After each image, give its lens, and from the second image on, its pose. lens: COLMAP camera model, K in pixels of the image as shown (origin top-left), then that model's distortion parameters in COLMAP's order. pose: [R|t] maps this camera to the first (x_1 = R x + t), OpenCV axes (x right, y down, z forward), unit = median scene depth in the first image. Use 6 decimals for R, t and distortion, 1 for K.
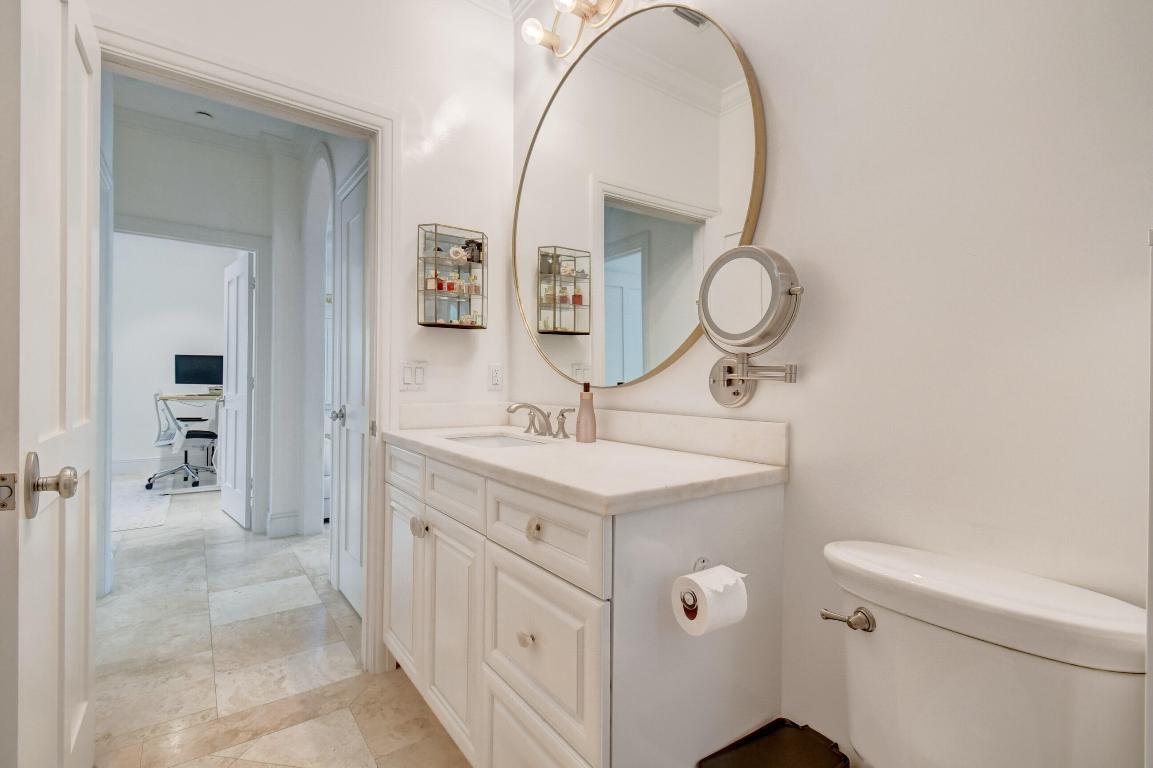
lens RADIAL K [[514.1, 0, 576.5], [0, 514.1, 384.0], [0, 0, 1]] dist [-0.000551, -0.000005]
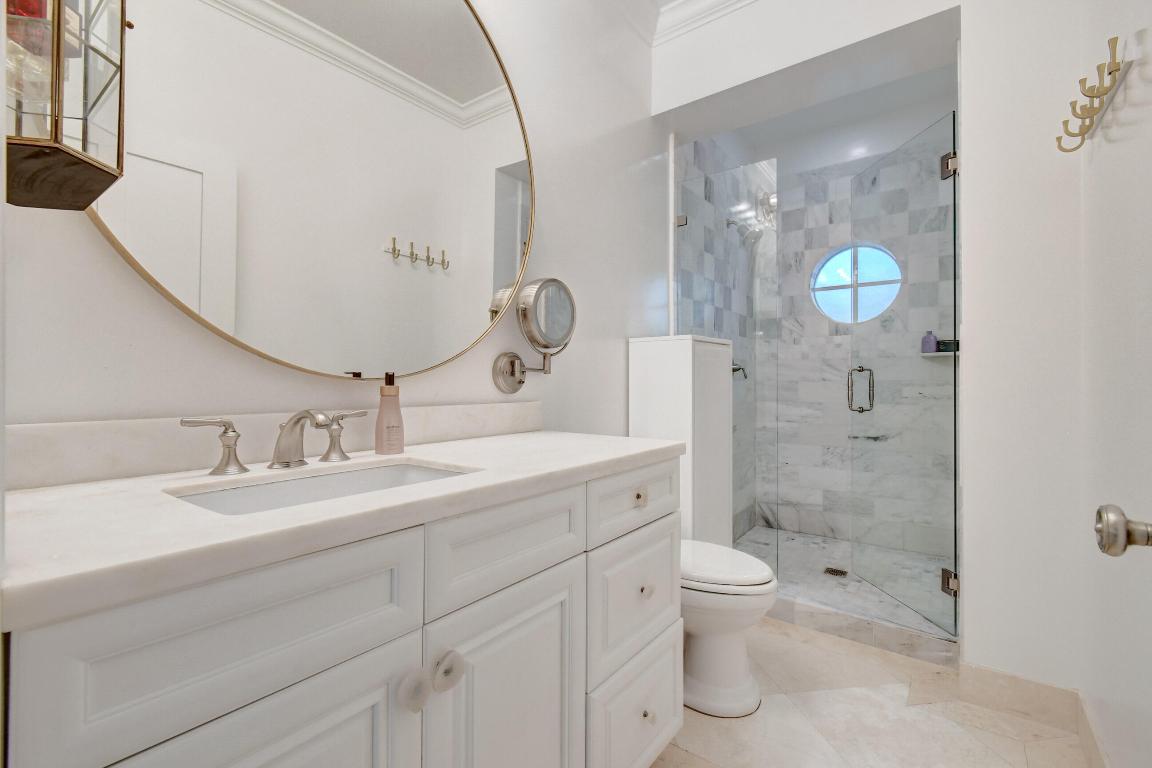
lens RADIAL K [[513.6, 0, 576.0], [0, 513.6, 384.0], [0, 0, 1]] dist [-0.000551, -0.000005]
pose [[-0.278015, -0.022240, 0.960319, -0.762273], [-0.003380, 0.999748, 0.022175, -0.003517], [-0.960571, 0.002919, -0.278020, 0.957132]]
